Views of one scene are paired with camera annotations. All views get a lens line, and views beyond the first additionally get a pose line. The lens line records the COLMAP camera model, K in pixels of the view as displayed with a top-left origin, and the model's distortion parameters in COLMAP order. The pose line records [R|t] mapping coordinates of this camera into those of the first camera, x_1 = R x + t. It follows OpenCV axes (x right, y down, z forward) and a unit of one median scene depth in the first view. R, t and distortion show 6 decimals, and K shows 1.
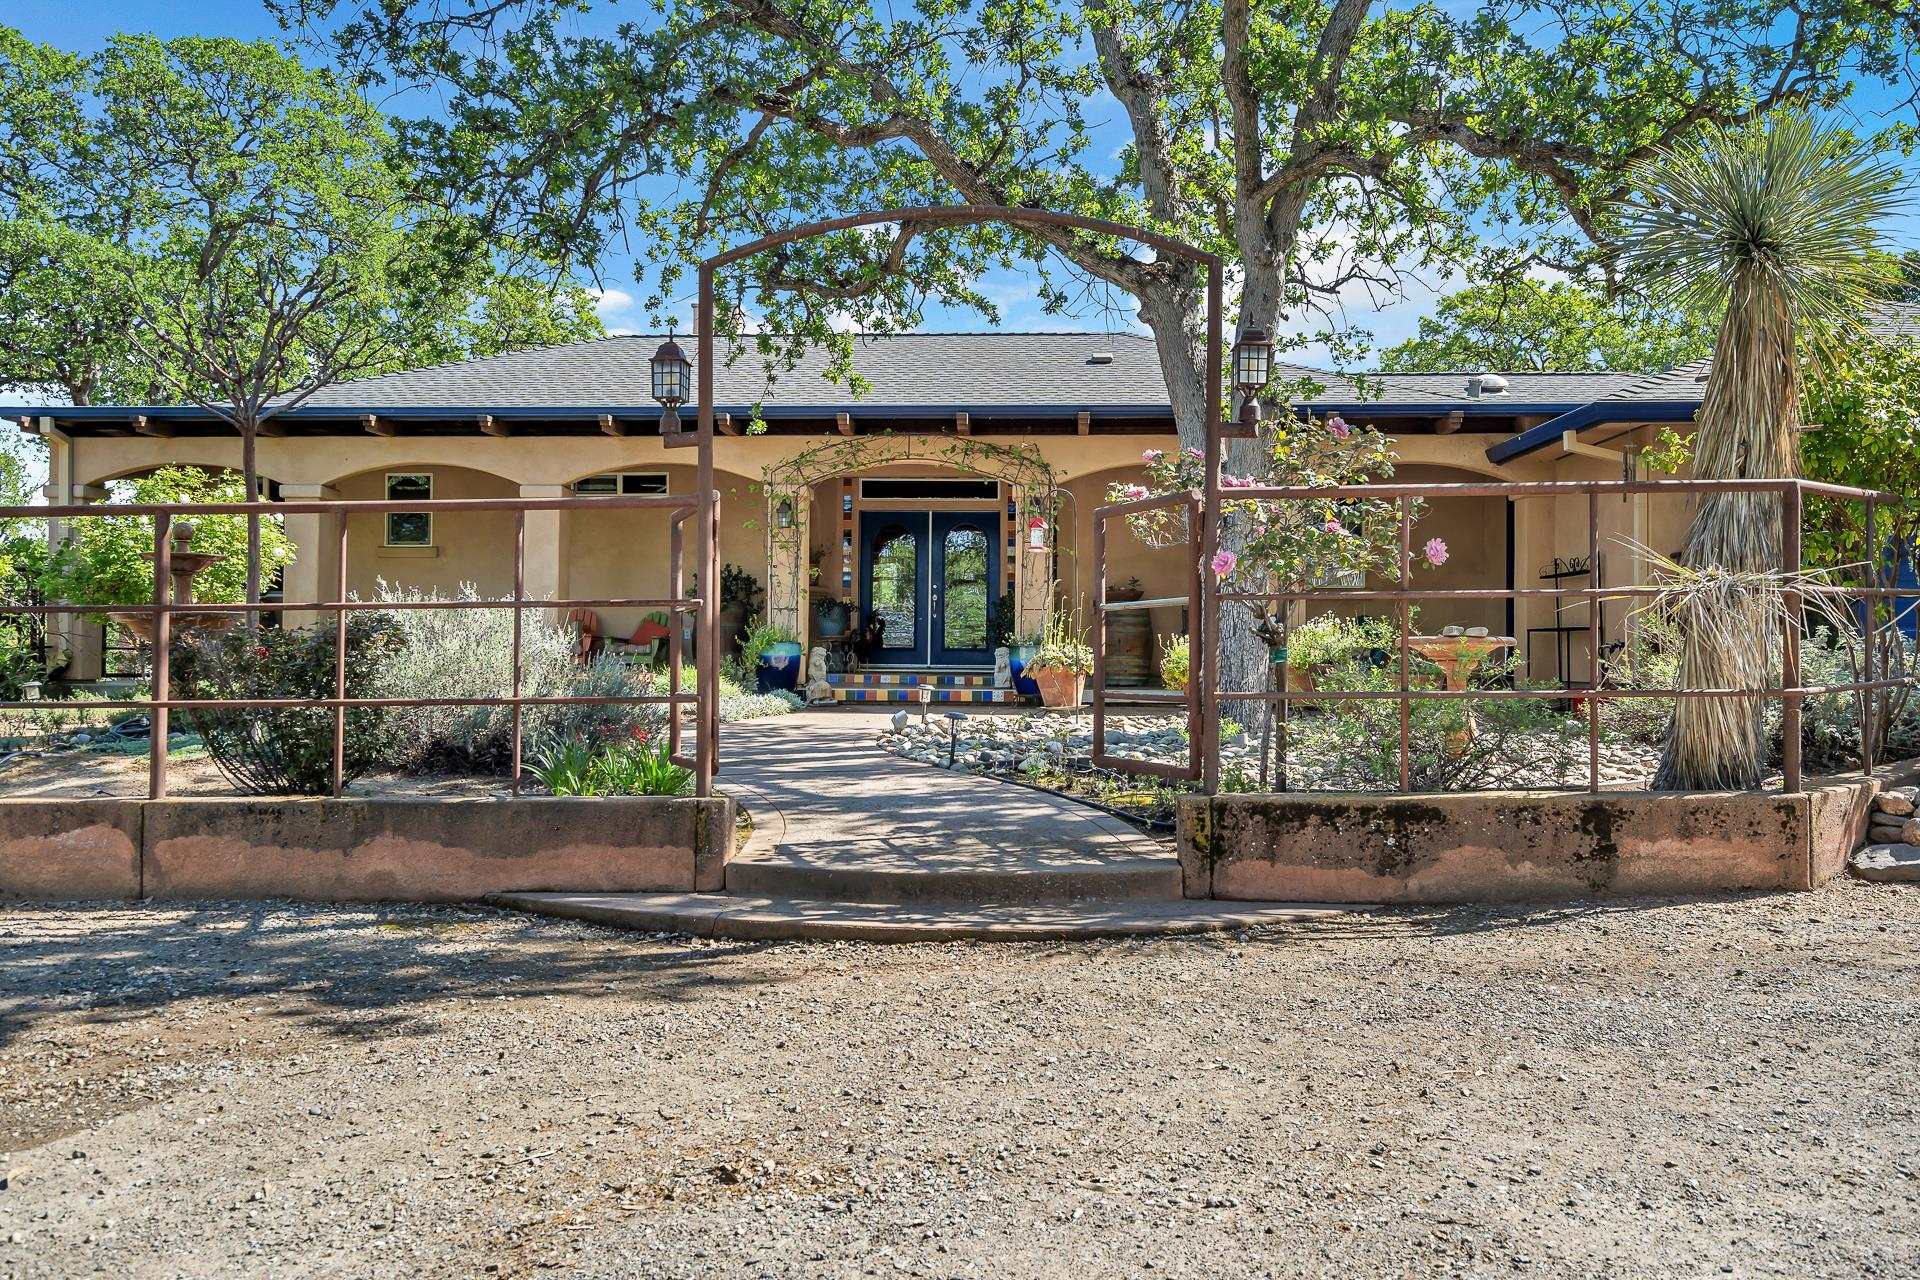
lens RADIAL K [[1537.3, 0, 959.7], [0, 1537.3, 643.4], [0, 0, 1]] dist [0.006376, 0.001549]
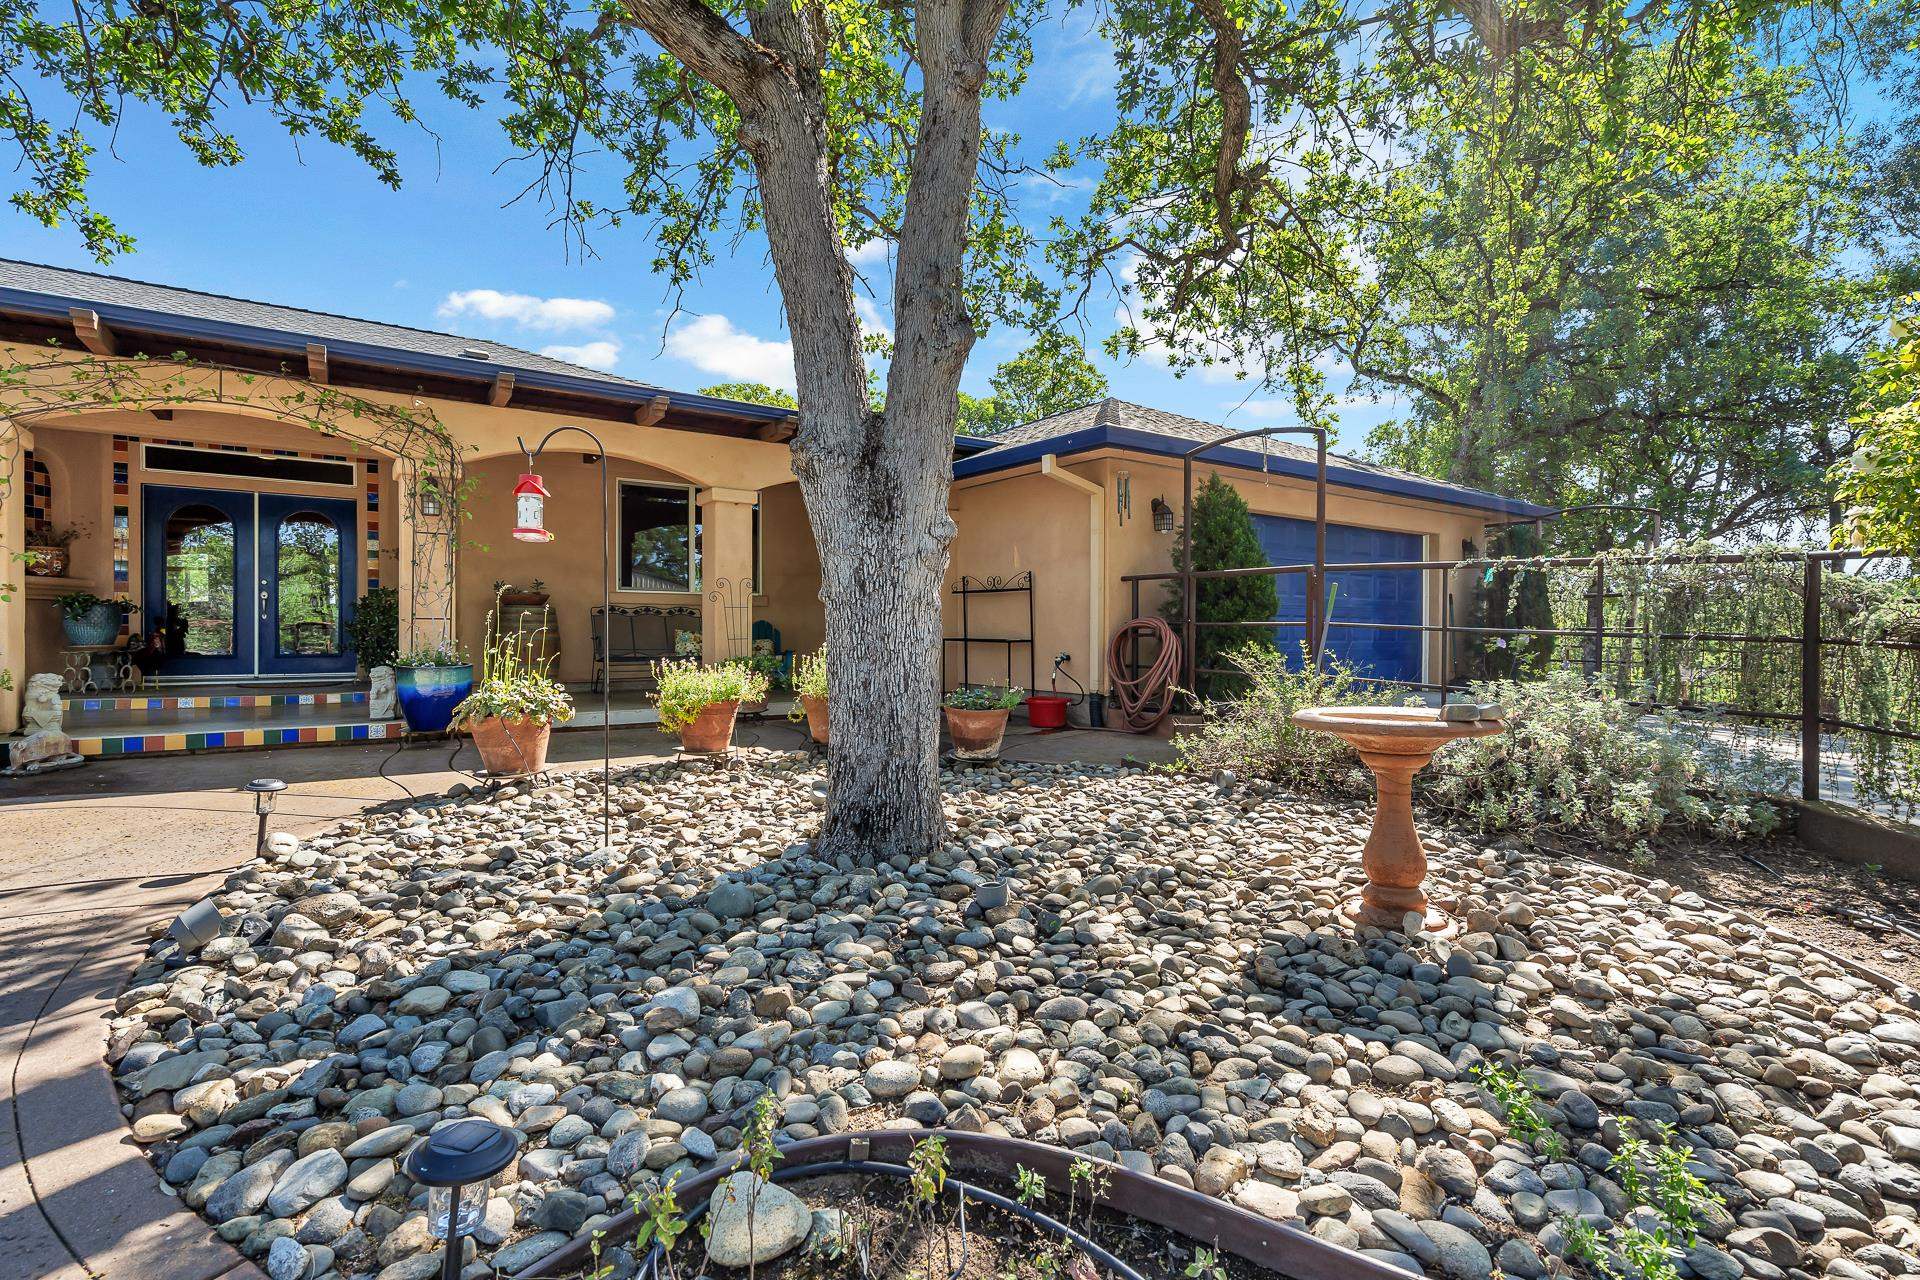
lens RADIAL K [[901.9, 0, 967.8], [0, 901.9, 638.9], [0, 0, 1]] dist [0.003927, 0.000372]
pose [[0.793295, -0.010197, 0.608752, -0.014116], [-0.003641, 0.999762, 0.021491, -0.020999], [-0.608827, -0.019265, 0.793069, 0.428906]]
